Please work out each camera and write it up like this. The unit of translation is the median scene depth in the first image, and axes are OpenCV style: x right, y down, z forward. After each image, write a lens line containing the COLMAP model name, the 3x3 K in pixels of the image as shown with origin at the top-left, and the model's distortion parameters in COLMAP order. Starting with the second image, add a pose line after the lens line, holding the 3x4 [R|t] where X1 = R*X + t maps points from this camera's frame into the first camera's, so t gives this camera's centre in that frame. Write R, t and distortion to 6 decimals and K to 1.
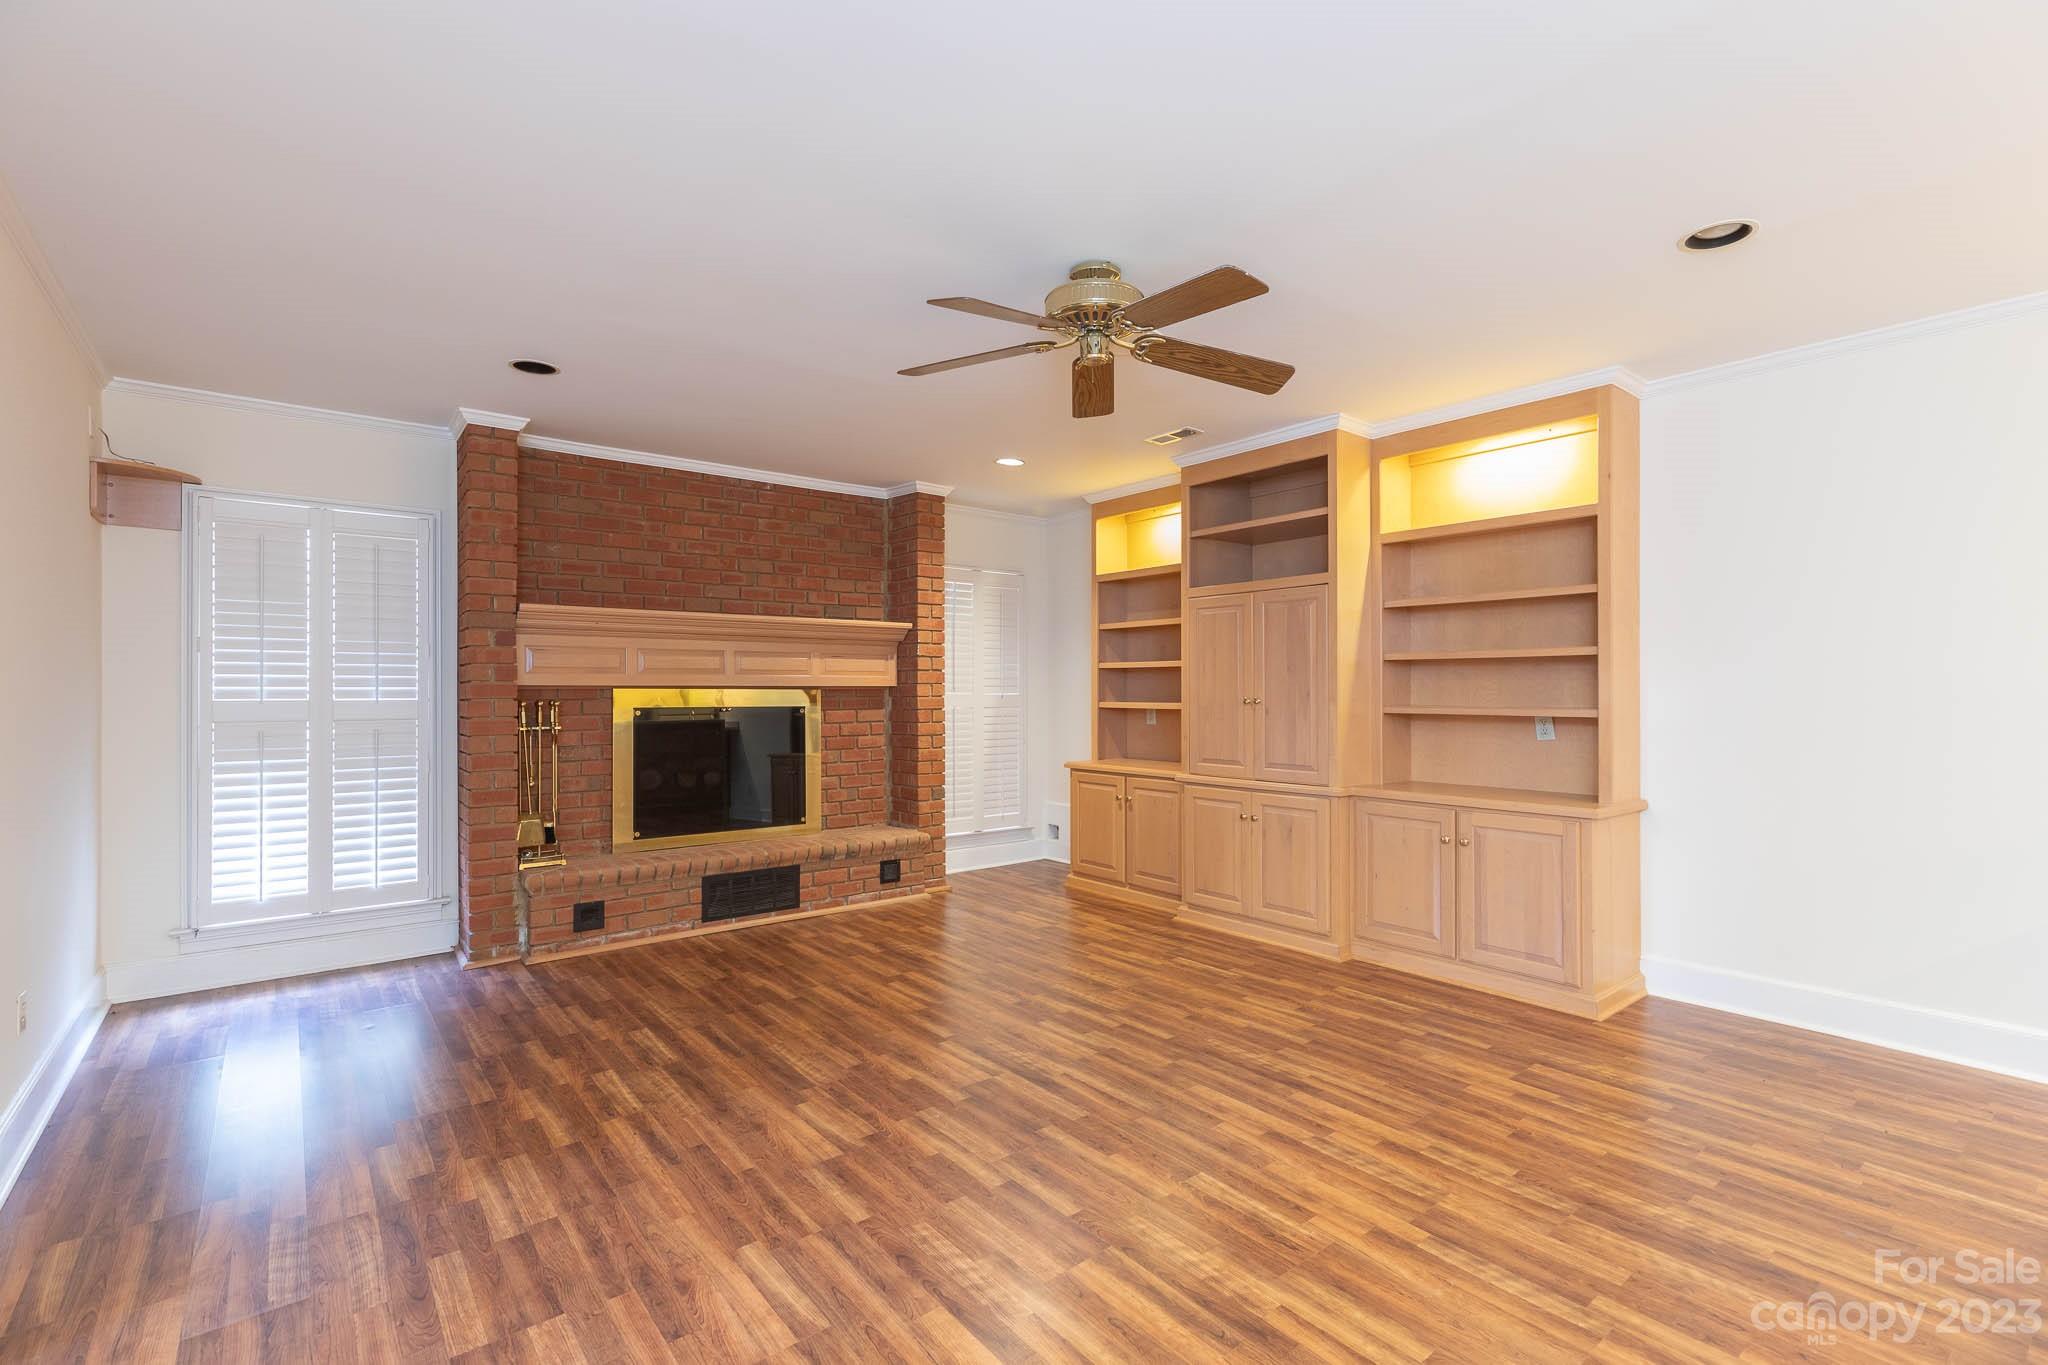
lens RADIAL K [[914.1, 0, 1020.5], [0, 914.1, 682.4], [0, 0, 1]] dist [0.002922, -0.000067]
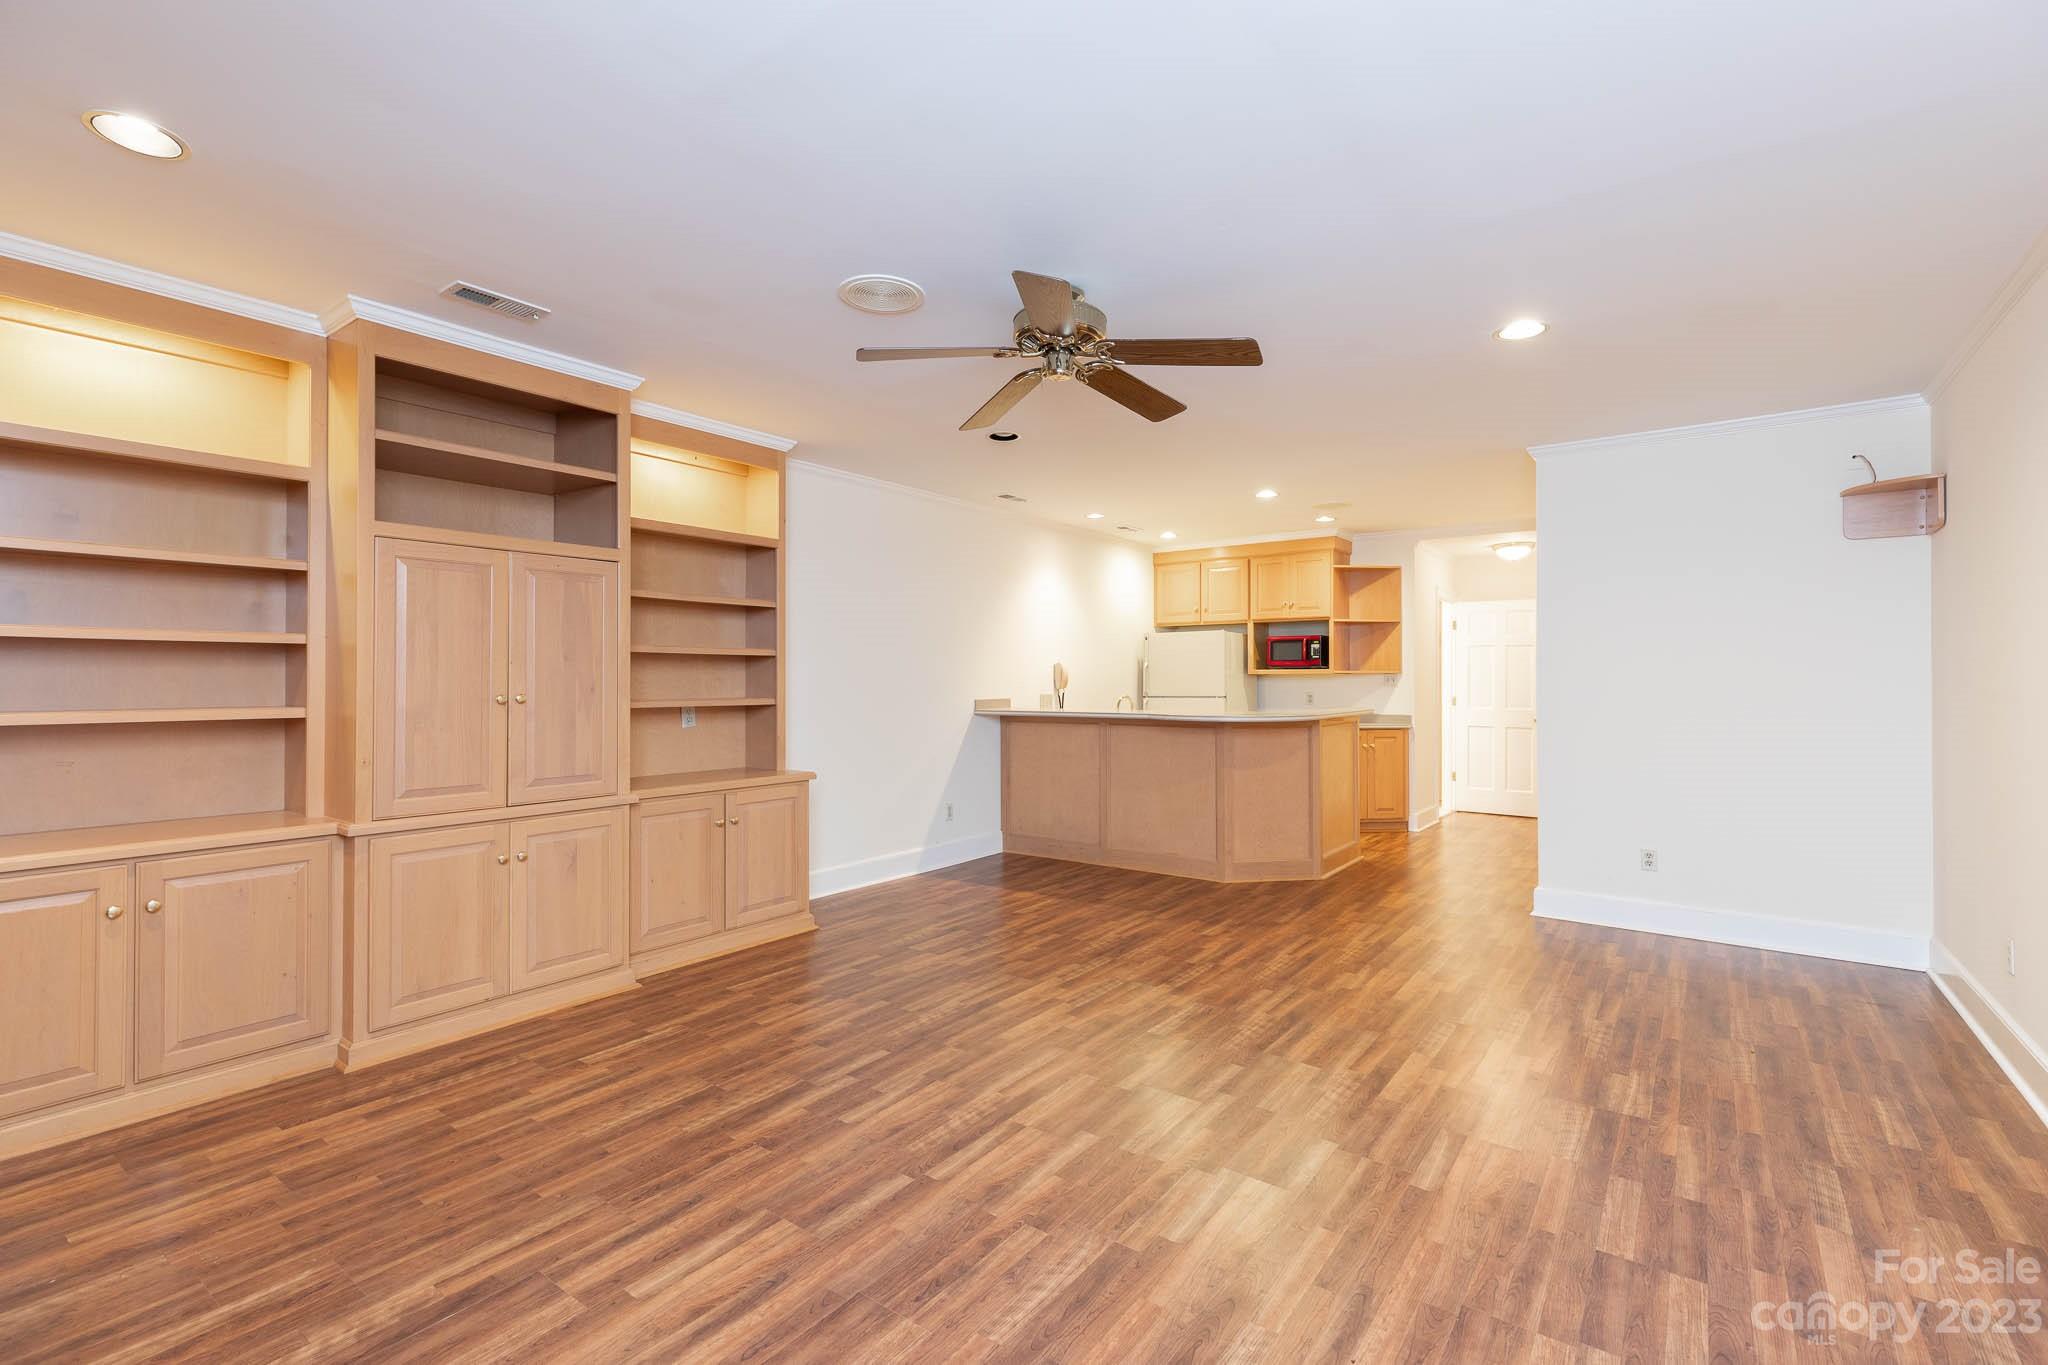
lens RADIAL K [[914.1, 0, 1020.5], [0, 914.1, 682.4], [0, 0, 1]] dist [0.002922, -0.000067]
pose [[-0.250945, -0.000797, 0.968001, -0.776516], [-0.006931, 0.999976, -0.000973, 0.006027], [-0.967977, -0.006953, -0.250944, 1.089670]]
